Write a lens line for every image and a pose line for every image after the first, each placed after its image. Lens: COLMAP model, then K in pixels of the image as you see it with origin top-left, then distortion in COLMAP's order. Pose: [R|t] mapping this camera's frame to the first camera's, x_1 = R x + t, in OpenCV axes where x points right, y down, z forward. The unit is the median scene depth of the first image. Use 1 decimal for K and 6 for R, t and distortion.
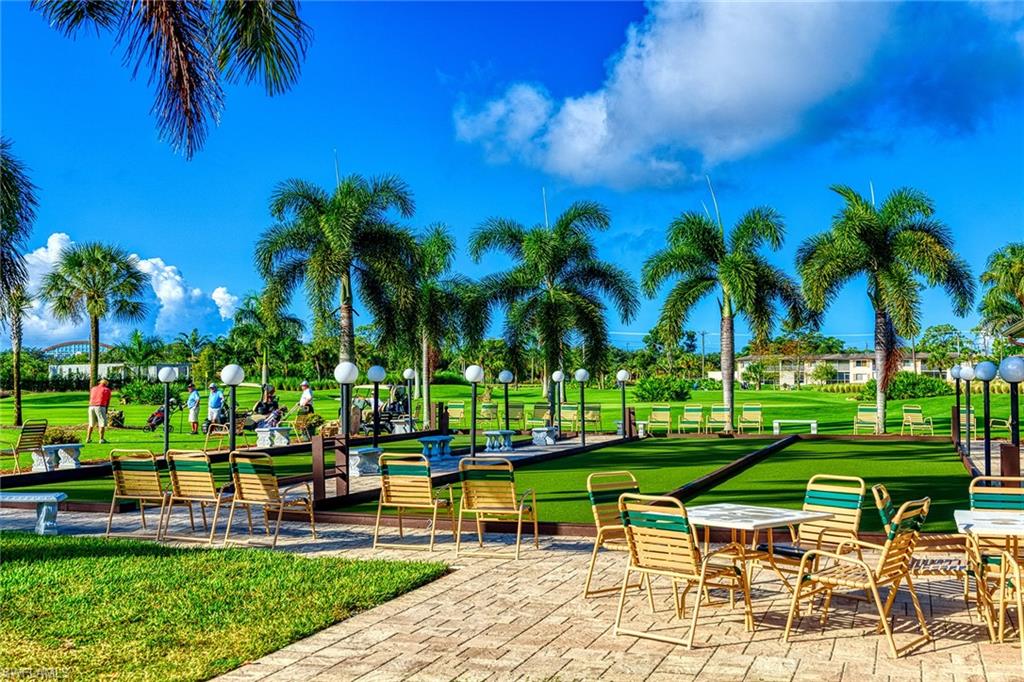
lens RADIAL K [[1087.6, 0, 511.5], [0, 1087.6, 342.4], [0, 0, 1]] dist [-0.006073, 0.000000]
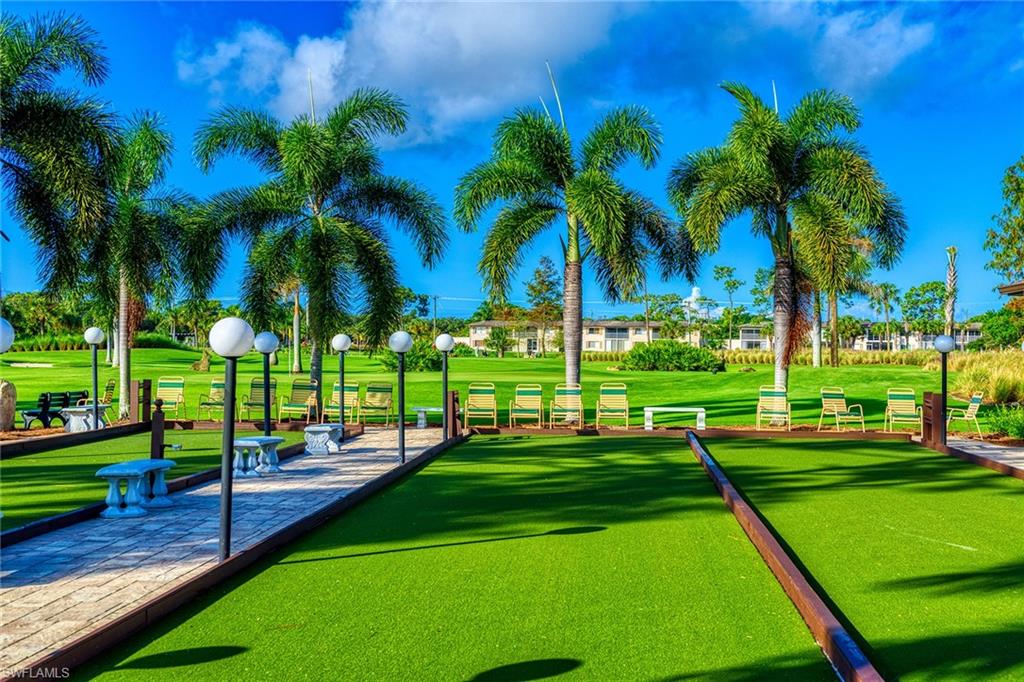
lens RADIAL K [[1087.6, 0, 532.4], [0, 1087.6, 327.2], [0, 0, 1]] dist [-0.006073, 0.000000]
pose [[0.961947, 0.015329, 0.272804, -0.020707], [-0.020321, 0.999674, 0.015483, 0.008750], [-0.272478, -0.020438, 0.961945, 0.308490]]
